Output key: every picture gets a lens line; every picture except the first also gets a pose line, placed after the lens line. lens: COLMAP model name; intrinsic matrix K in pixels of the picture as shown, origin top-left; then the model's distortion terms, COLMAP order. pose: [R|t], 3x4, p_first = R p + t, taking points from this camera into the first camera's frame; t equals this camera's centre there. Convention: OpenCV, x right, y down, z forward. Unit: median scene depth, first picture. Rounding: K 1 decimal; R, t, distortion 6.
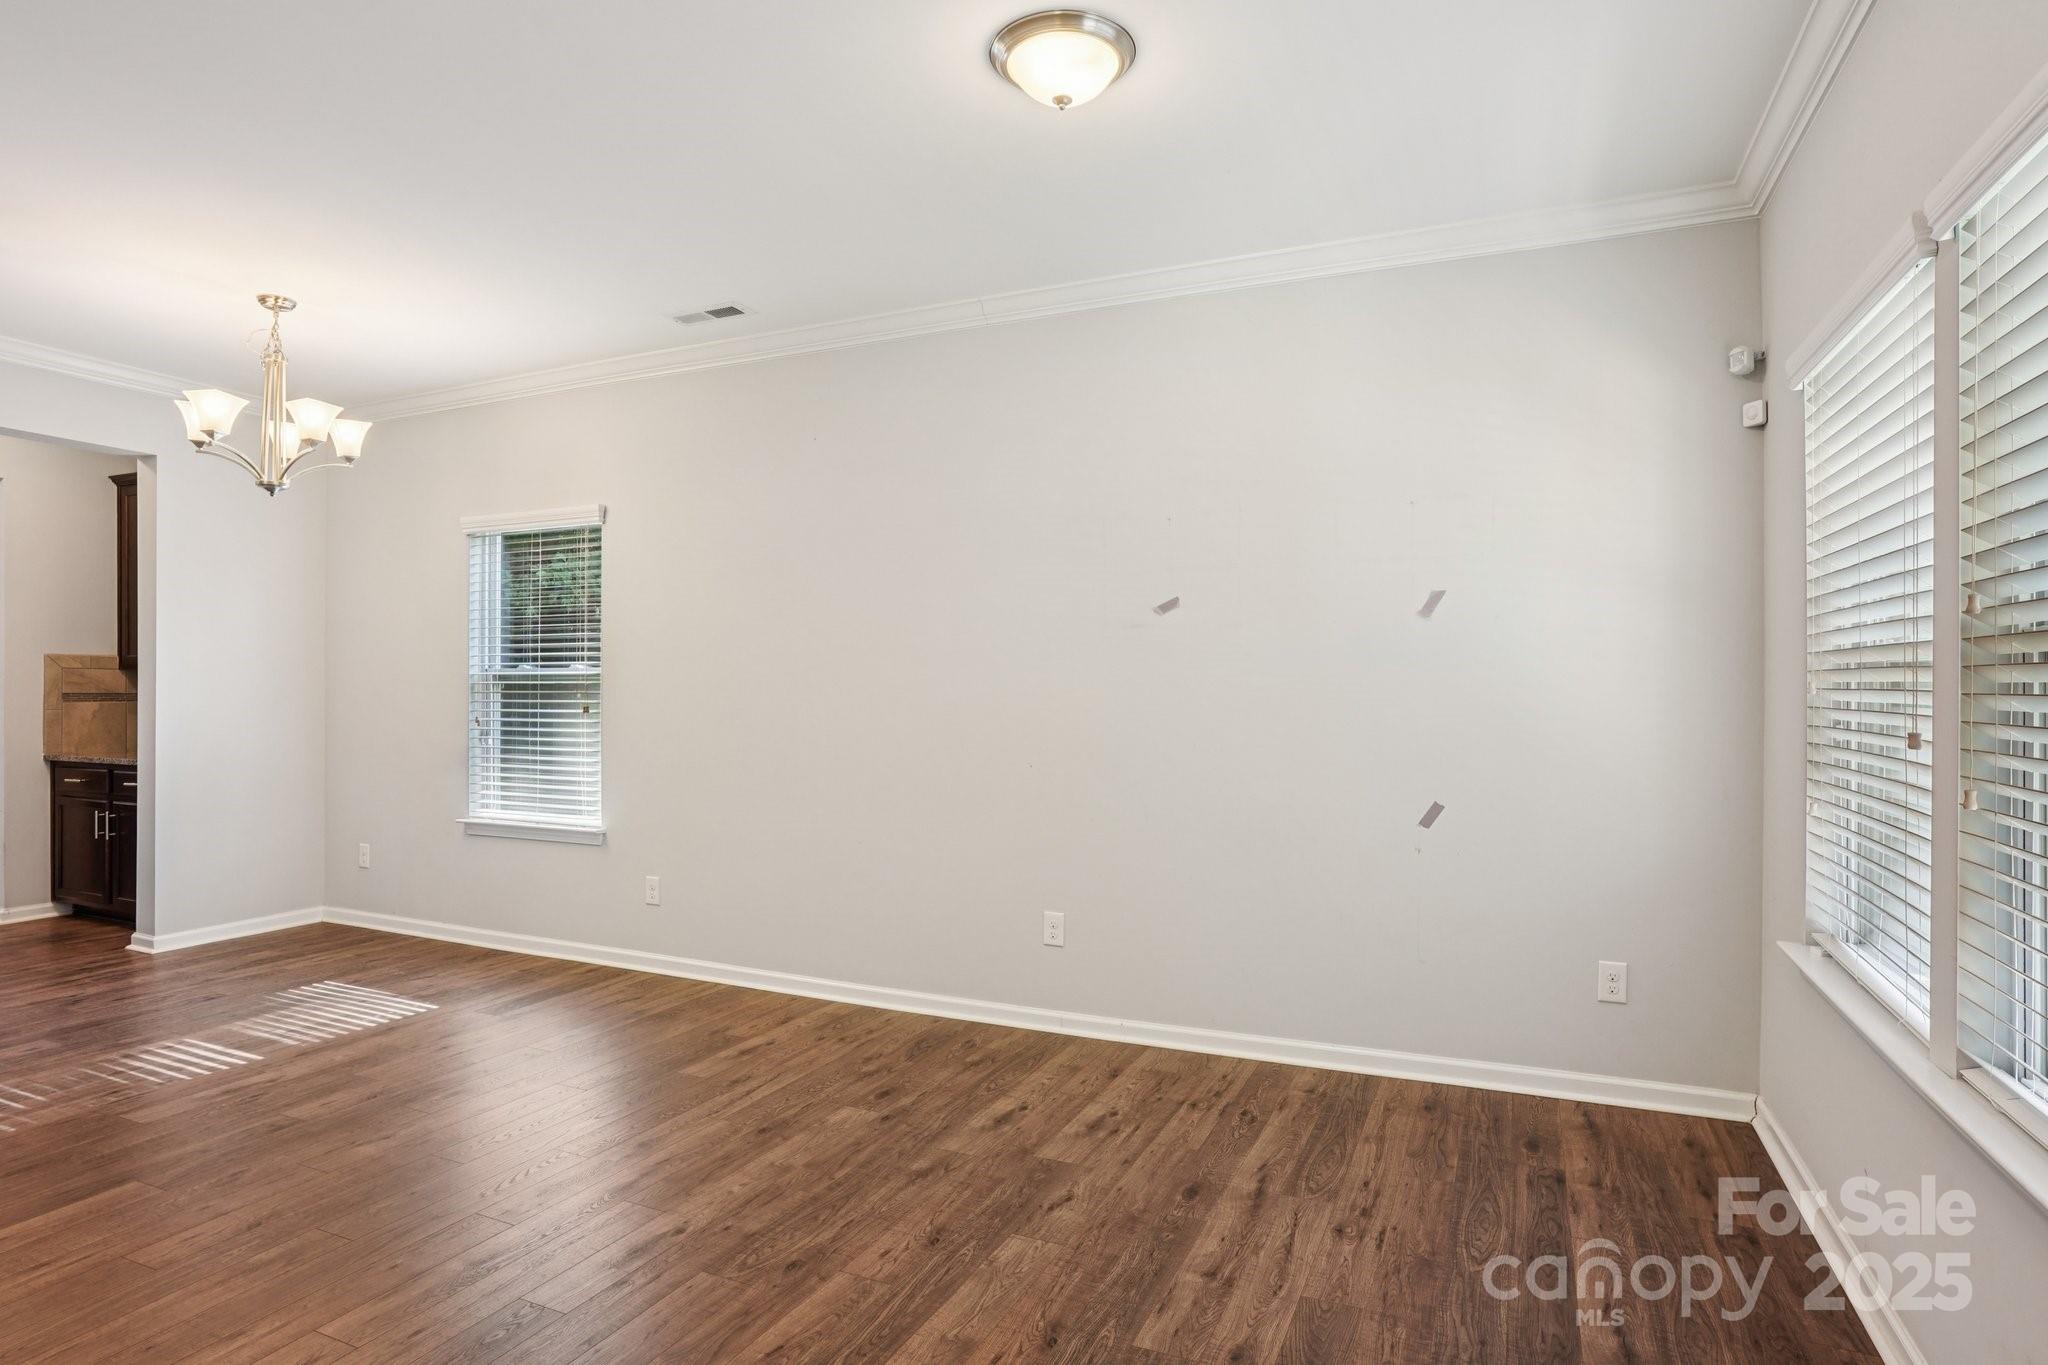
lens RADIAL K [[1112.3, 0, 1013.8], [0, 1112.3, 691.5], [0, 0, 1]] dist [-0.022518, 0.001709]
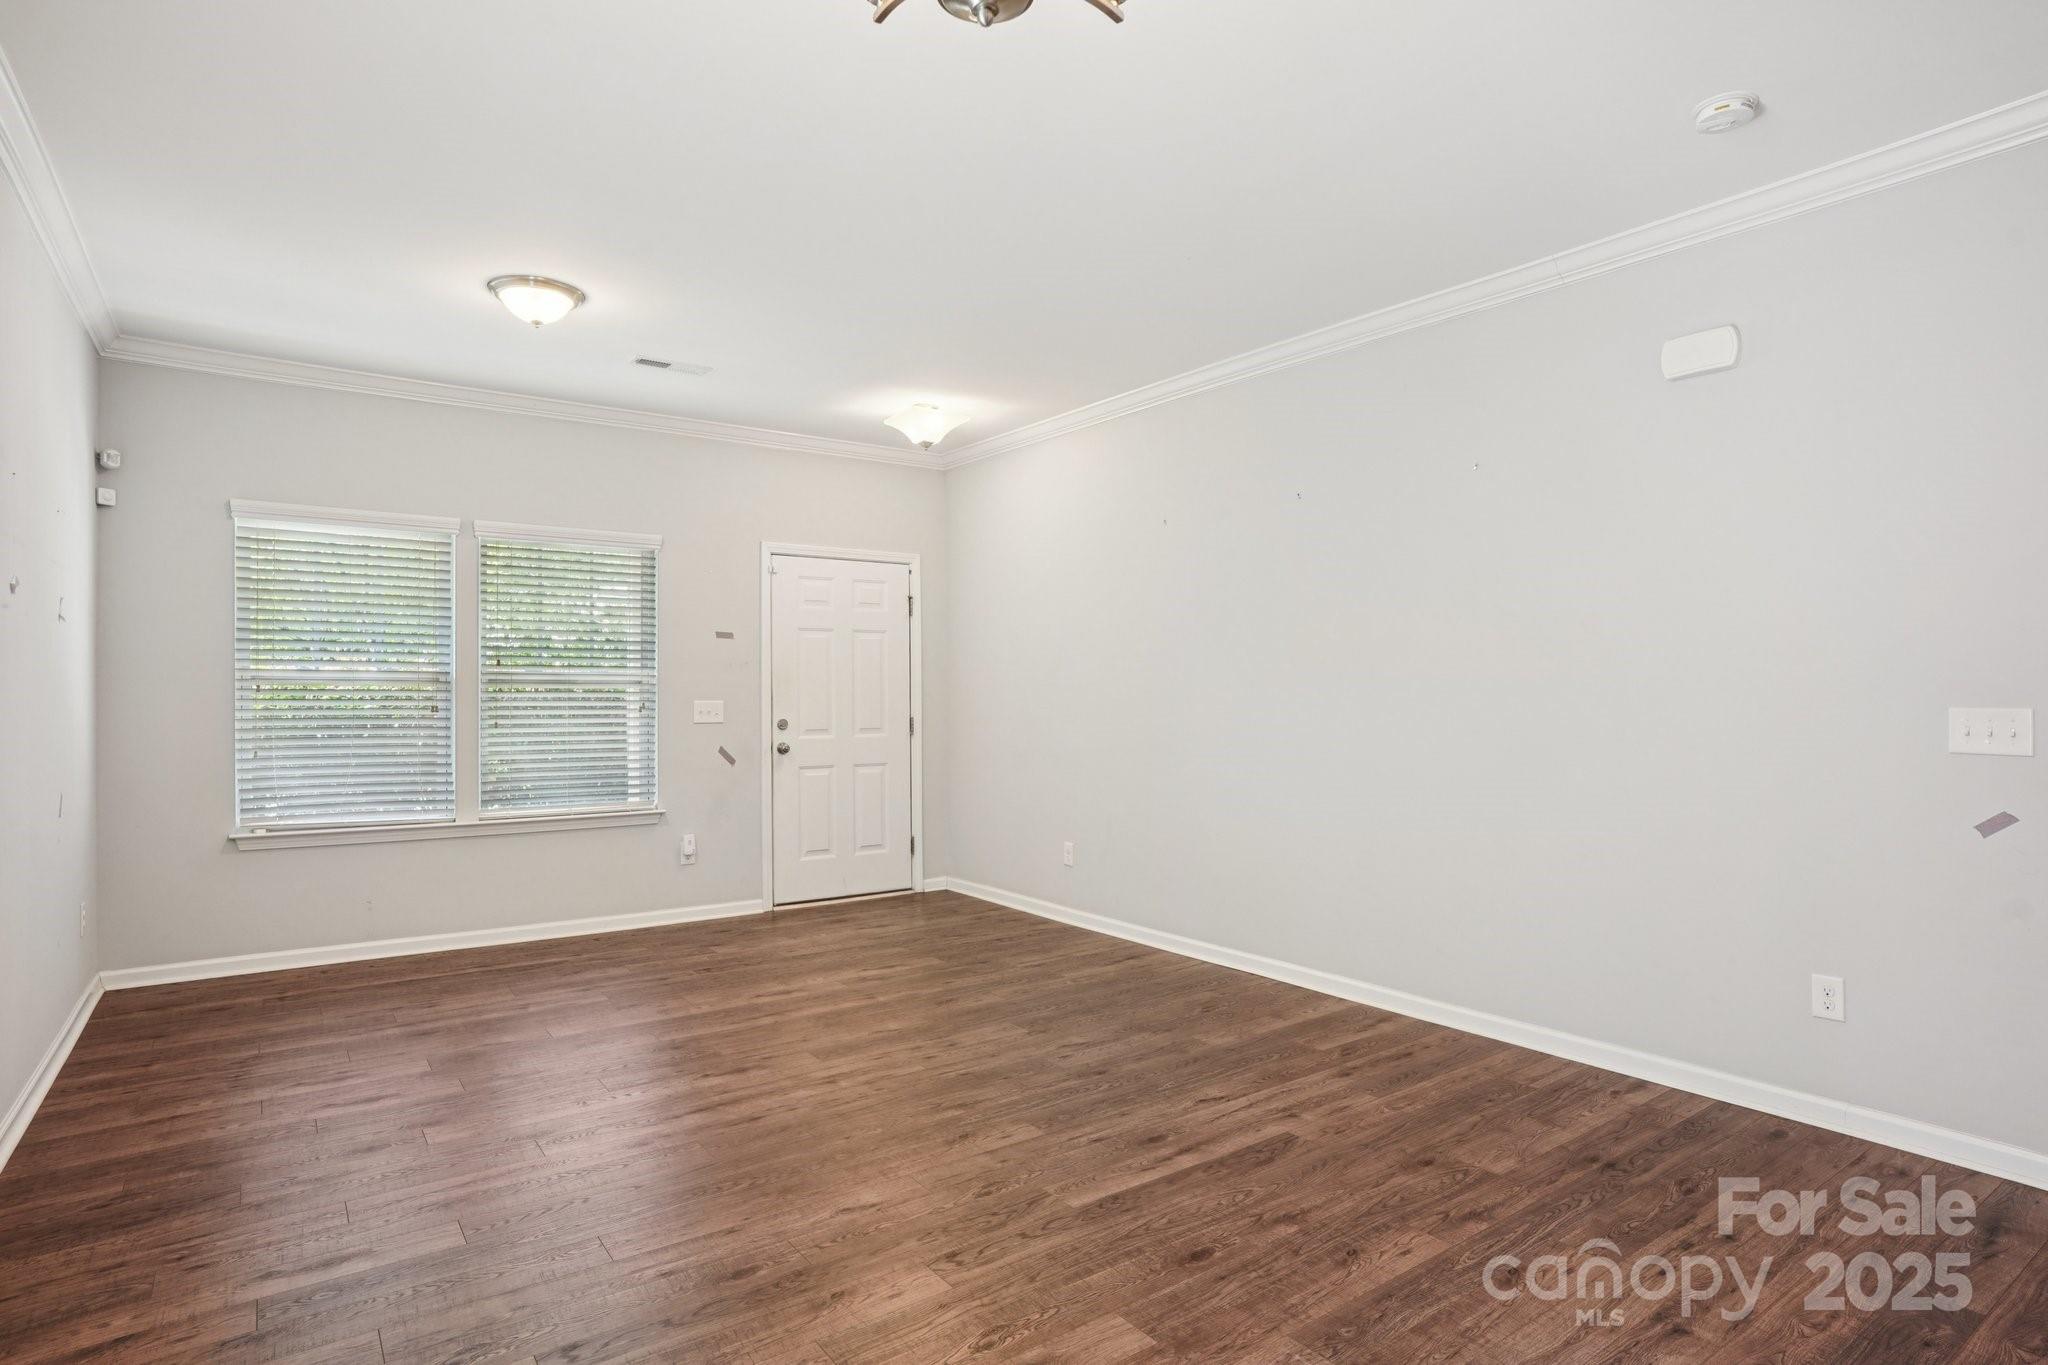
lens RADIAL K [[1112.3, 0, 1023.6], [0, 1112.3, 689.4], [0, 0, 1]] dist [-0.022518, 0.001709]
pose [[-0.877488, 0.002752, 0.479591, -1.291321], [-0.001885, 0.999956, -0.009188, 0.001878], [-0.479595, -0.008967, -0.877444, 1.973217]]
